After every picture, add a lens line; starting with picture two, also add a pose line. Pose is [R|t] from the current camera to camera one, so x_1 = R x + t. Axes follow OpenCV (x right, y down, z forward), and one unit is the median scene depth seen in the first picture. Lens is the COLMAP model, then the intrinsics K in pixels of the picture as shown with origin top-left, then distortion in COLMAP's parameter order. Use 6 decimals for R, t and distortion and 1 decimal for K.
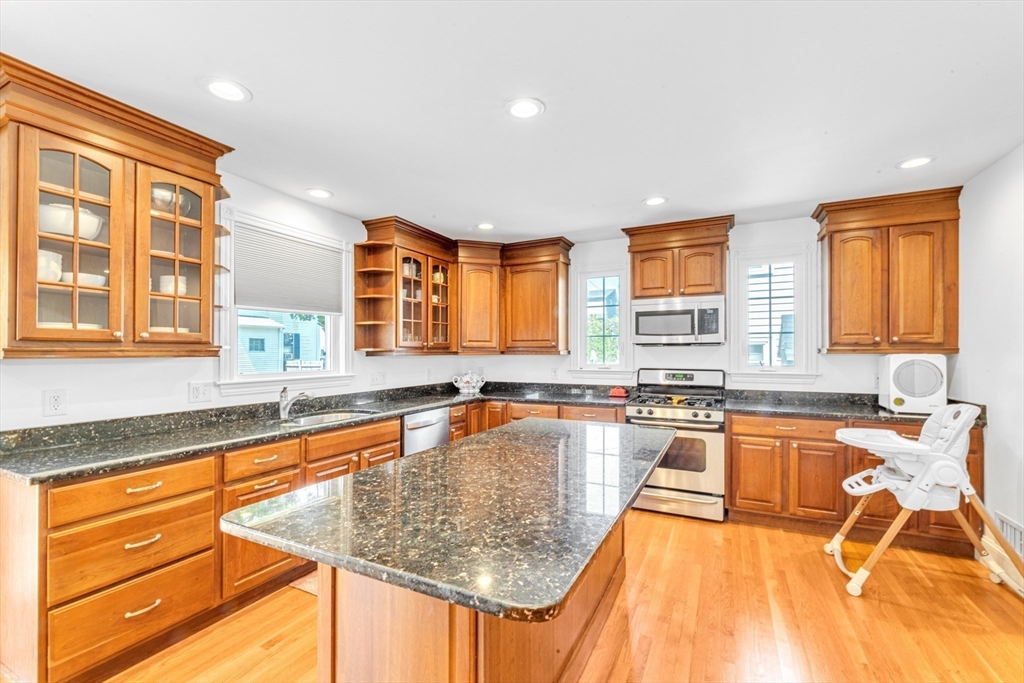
lens RADIAL K [[426.2, 0, 520.0], [0, 426.2, 350.7], [0, 0, 1]] dist [0.006503, -0.000428]
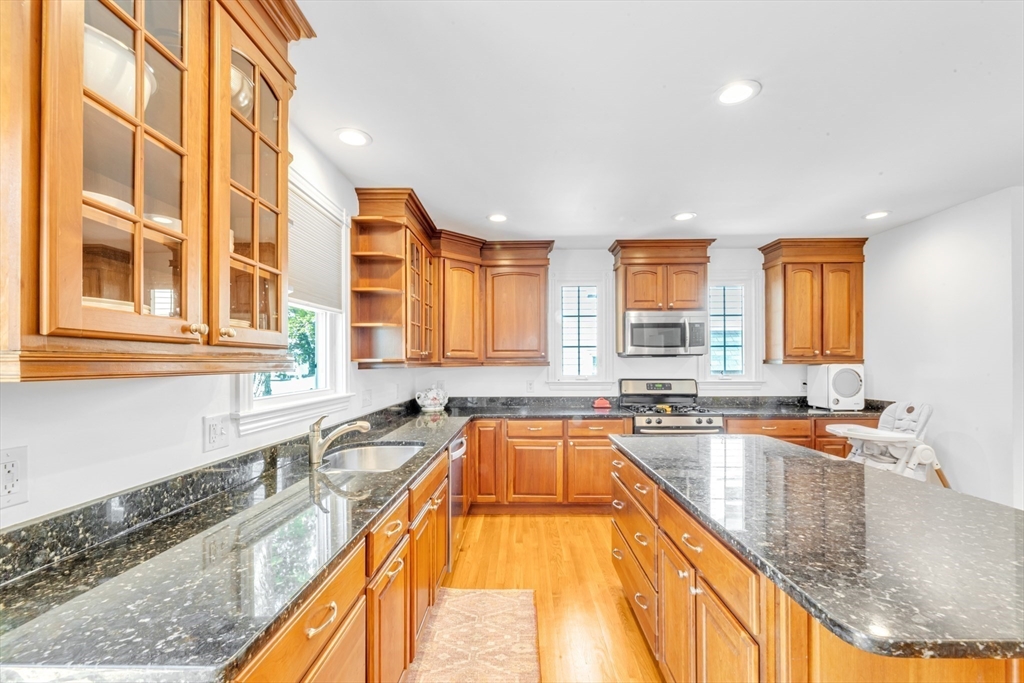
lens RADIAL K [[426.2, 0, 517.9], [0, 426.2, 362.5], [0, 0, 1]] dist [0.006503, -0.000428]
pose [[0.908679, -0.000978, 0.417494, -0.425395], [0.000565, 0.999999, 0.001112, 0.000864], [-0.417494, -0.000774, 0.908679, 0.203969]]
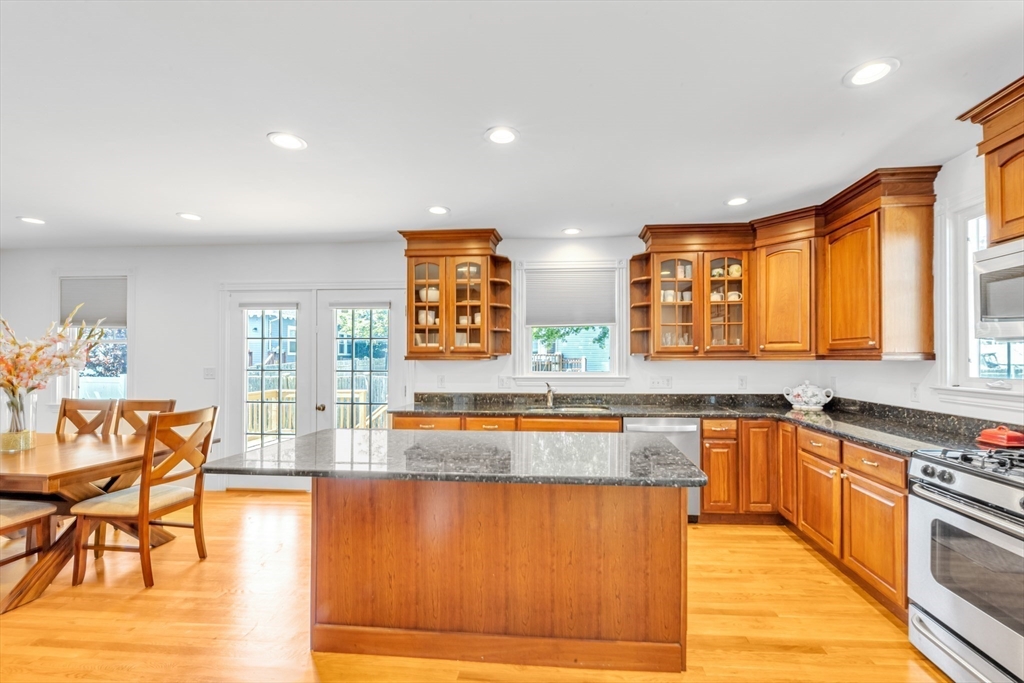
lens RADIAL K [[443.5, 0, 549.3], [0, 443.5, 354.7], [0, 0, 1]] dist [0.002358, -0.000023]
pose [[0.373151, -0.005332, -0.927755, 0.593357], [0.005435, 0.999979, -0.003561, 0.000640], [0.927755, -0.003714, 0.373172, 0.368464]]
